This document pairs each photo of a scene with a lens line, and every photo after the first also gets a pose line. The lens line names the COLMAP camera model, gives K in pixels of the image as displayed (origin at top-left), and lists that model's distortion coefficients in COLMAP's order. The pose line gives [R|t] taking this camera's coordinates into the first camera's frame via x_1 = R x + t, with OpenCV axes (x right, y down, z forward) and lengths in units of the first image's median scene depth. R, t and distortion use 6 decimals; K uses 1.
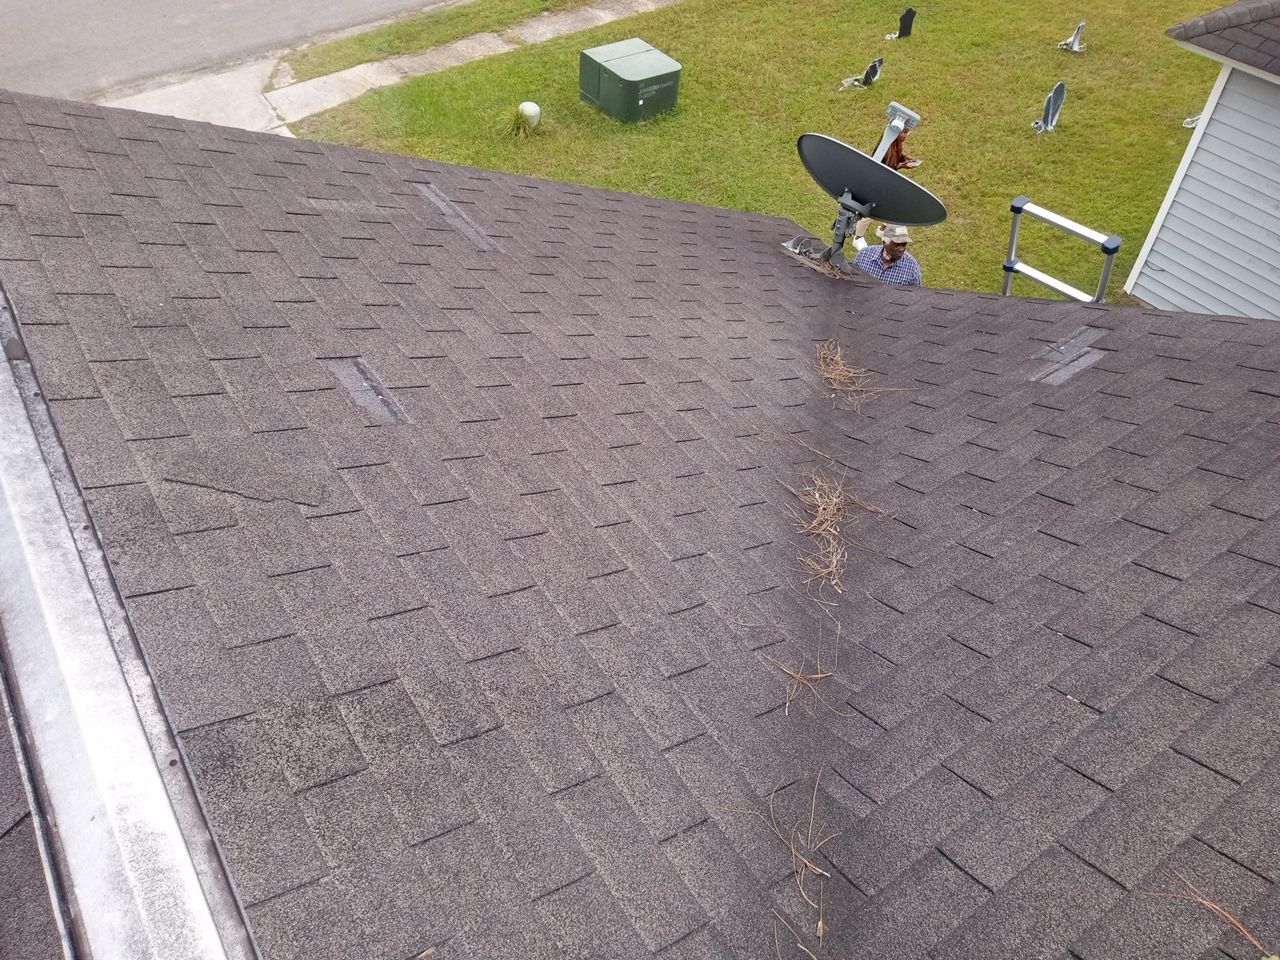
lens RADIAL K [[949.6, 0, 647.9], [0, 949.6, 479.5], [0, 0, 1]] dist [0.015185, -0.014708]
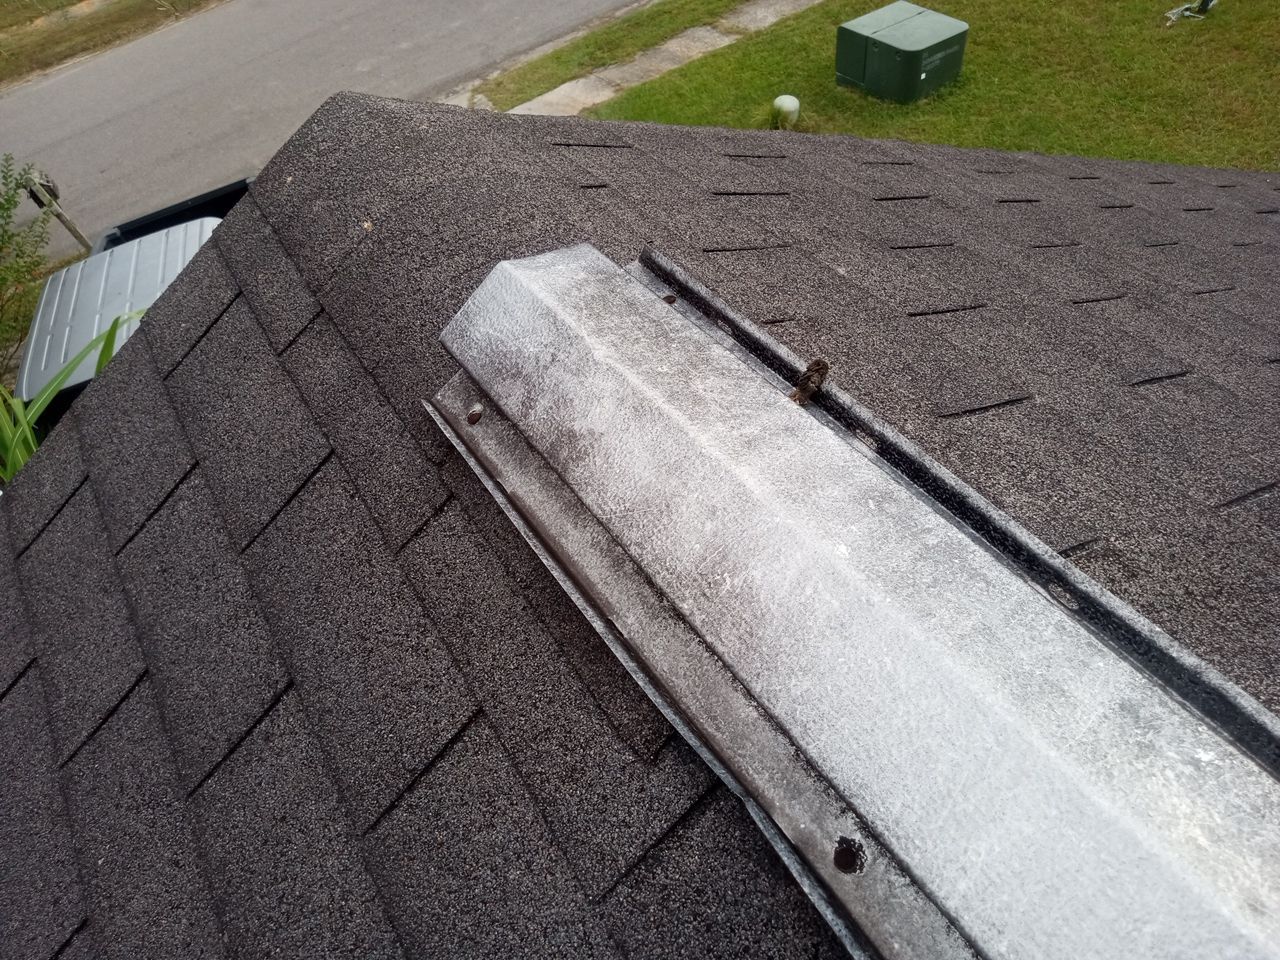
lens RADIAL K [[949.6, 0, 639.3], [0, 949.6, 485.2], [0, 0, 1]] dist [0.015185, -0.014708]
pose [[0.985154, -0.081510, -0.151086, -0.129581], [0.082140, 0.996619, -0.002081, -0.054707], [0.150745, -0.010361, 0.988518, 0.128316]]
